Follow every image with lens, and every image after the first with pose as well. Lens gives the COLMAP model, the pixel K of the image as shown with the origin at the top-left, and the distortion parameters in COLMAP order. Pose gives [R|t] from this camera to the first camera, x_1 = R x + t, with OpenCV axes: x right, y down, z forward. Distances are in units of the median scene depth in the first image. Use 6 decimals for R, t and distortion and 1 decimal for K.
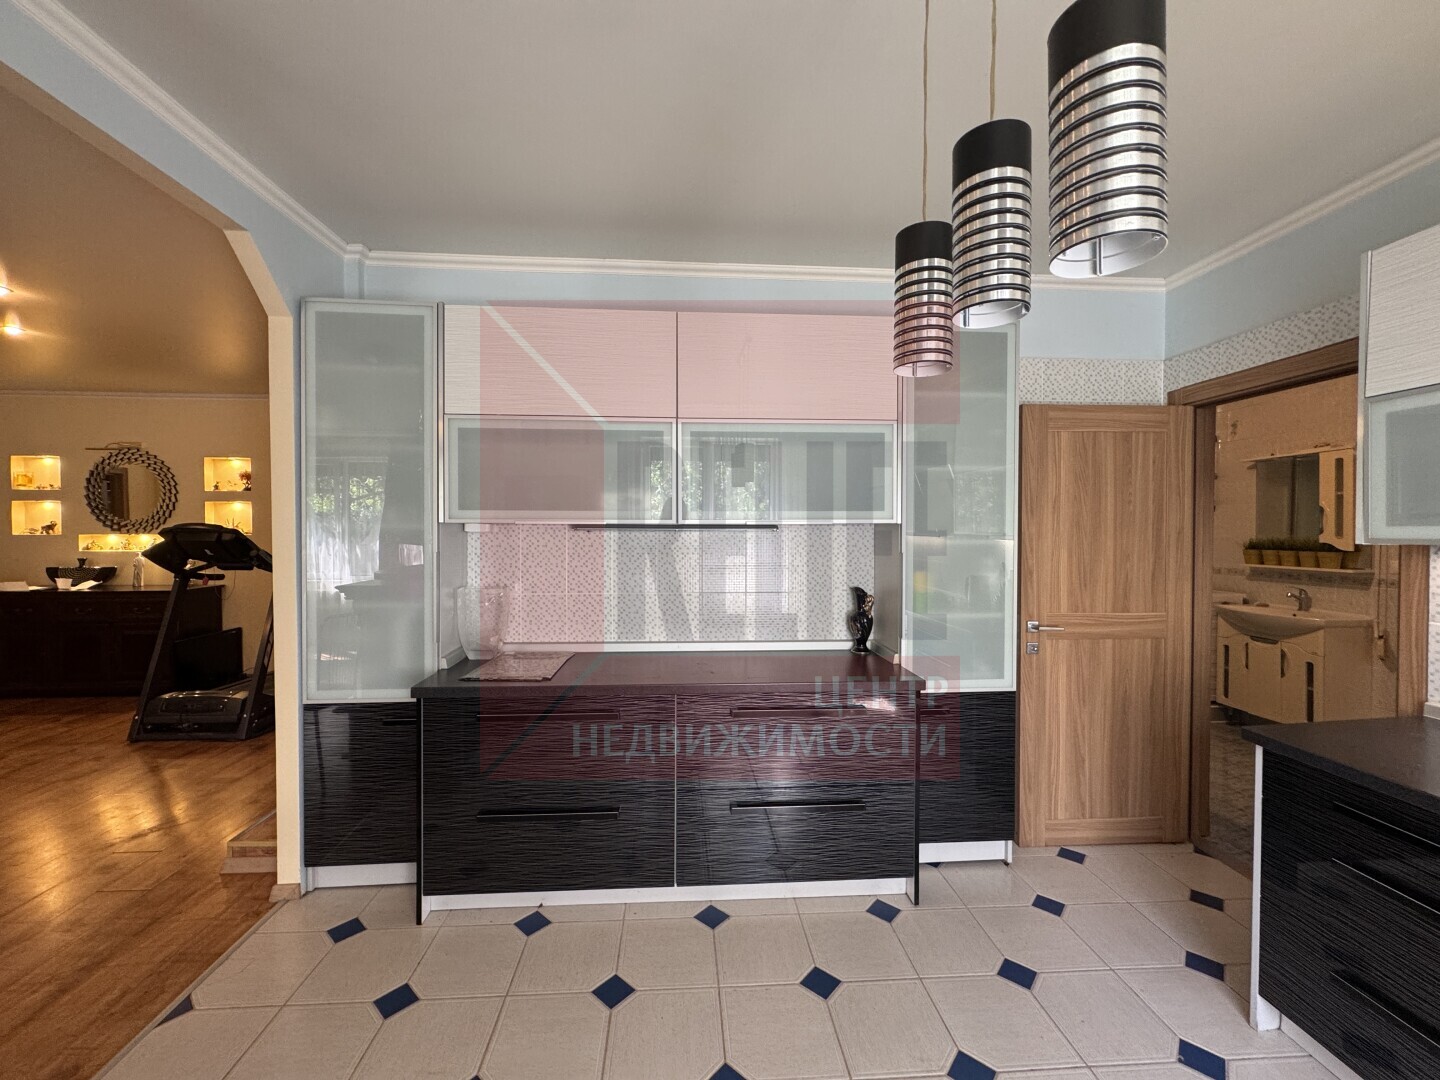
lens RADIAL K [[575.4, 0, 712.7], [0, 575.4, 538.4], [0, 0, 1]] dist [-0.002302, -0.000003]
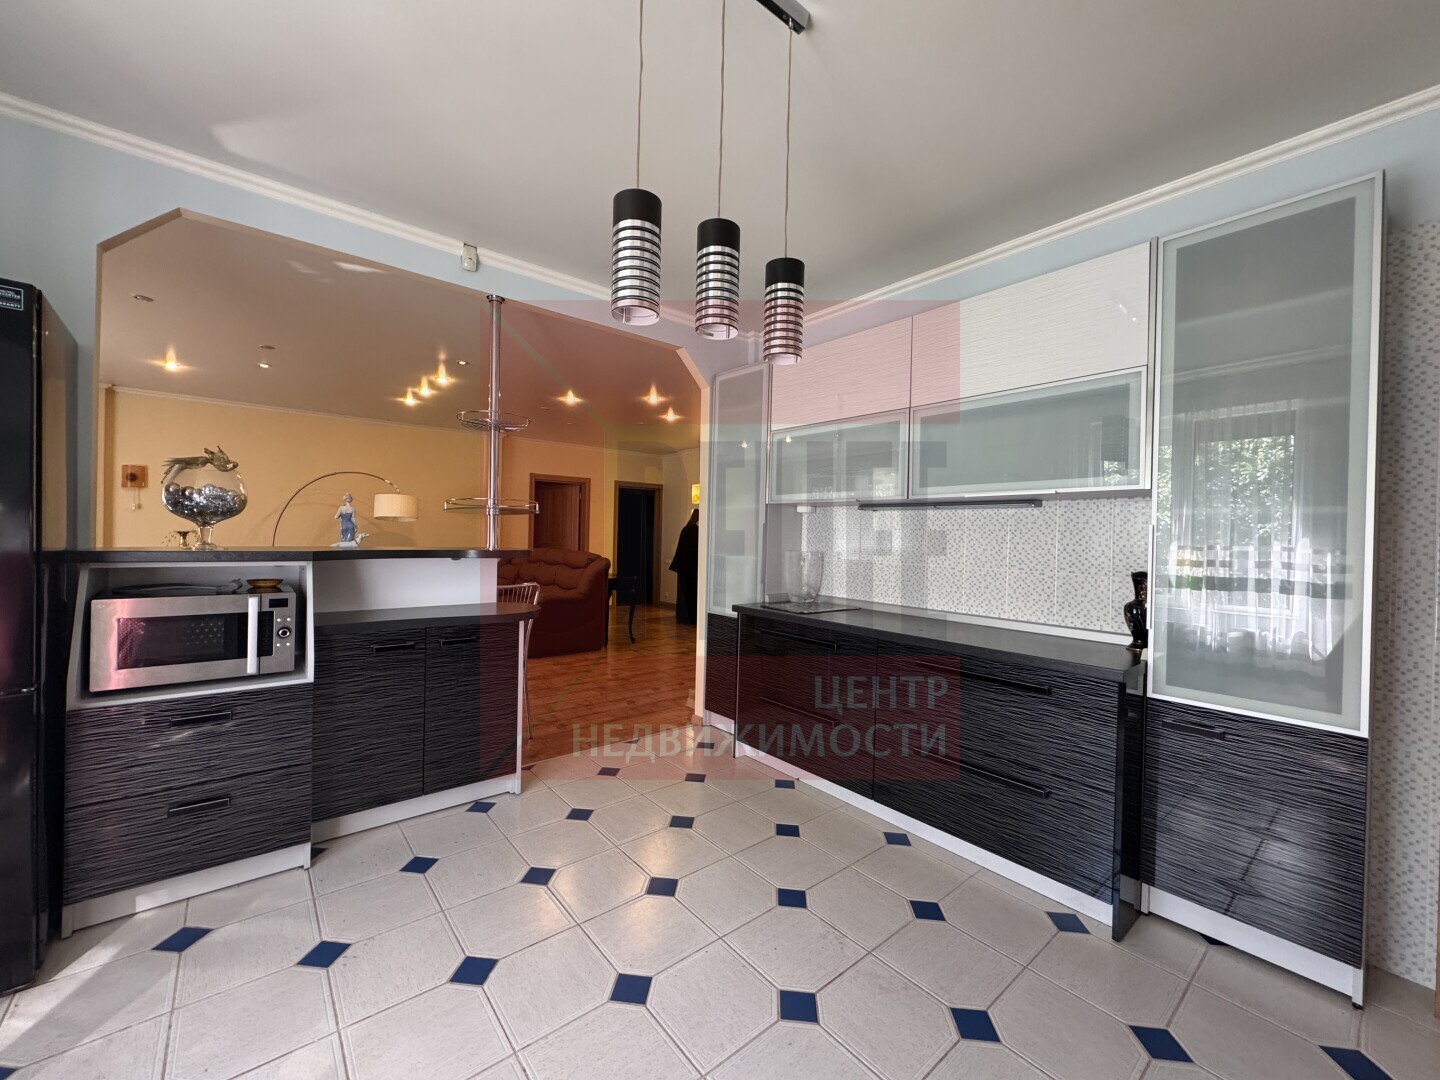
lens RADIAL K [[575.4, 0, 713.3], [0, 575.4, 538.1], [0, 0, 1]] dist [-0.002302, -0.000003]
pose [[0.579557, 0.015543, -0.814784, 0.560621], [-0.036154, 0.999324, -0.006654, 0.063637], [0.814130, 0.033314, 0.579727, 0.019701]]
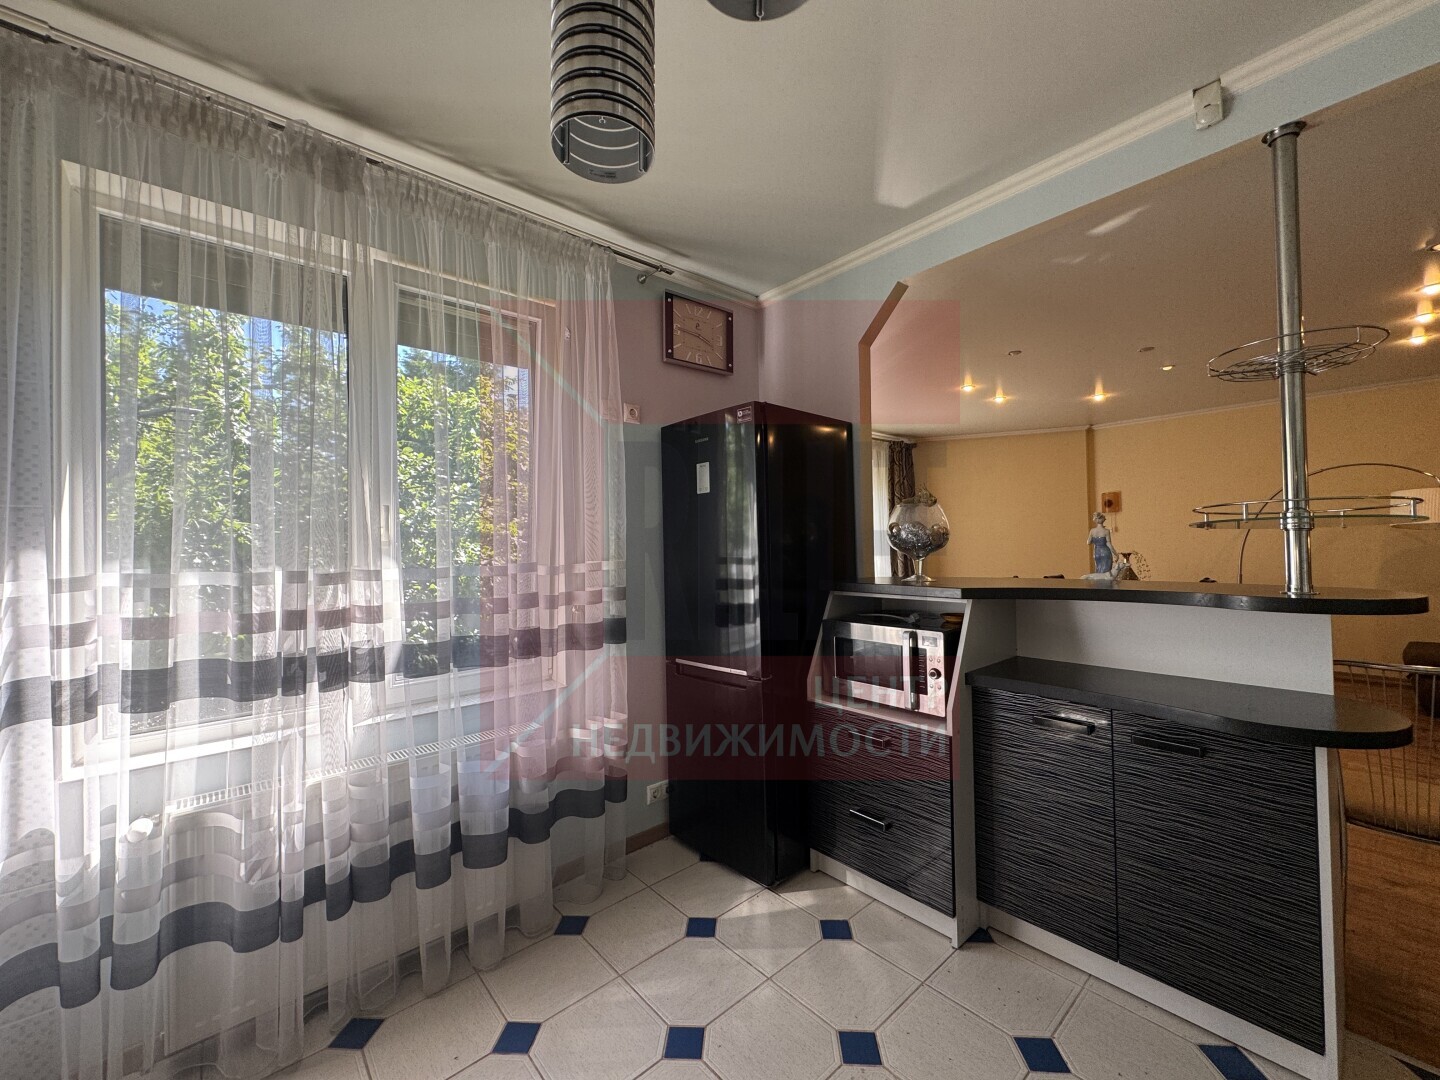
lens RADIAL K [[575.4, 0, 717.6], [0, 575.4, 537.6], [0, 0, 1]] dist [-0.002302, -0.000003]
pose [[-0.797942, 0.003657, -0.602724, 0.255350], [0.004443, 0.999990, 0.000186, 0.033007], [0.602718, -0.002530, -0.797950, 0.416415]]
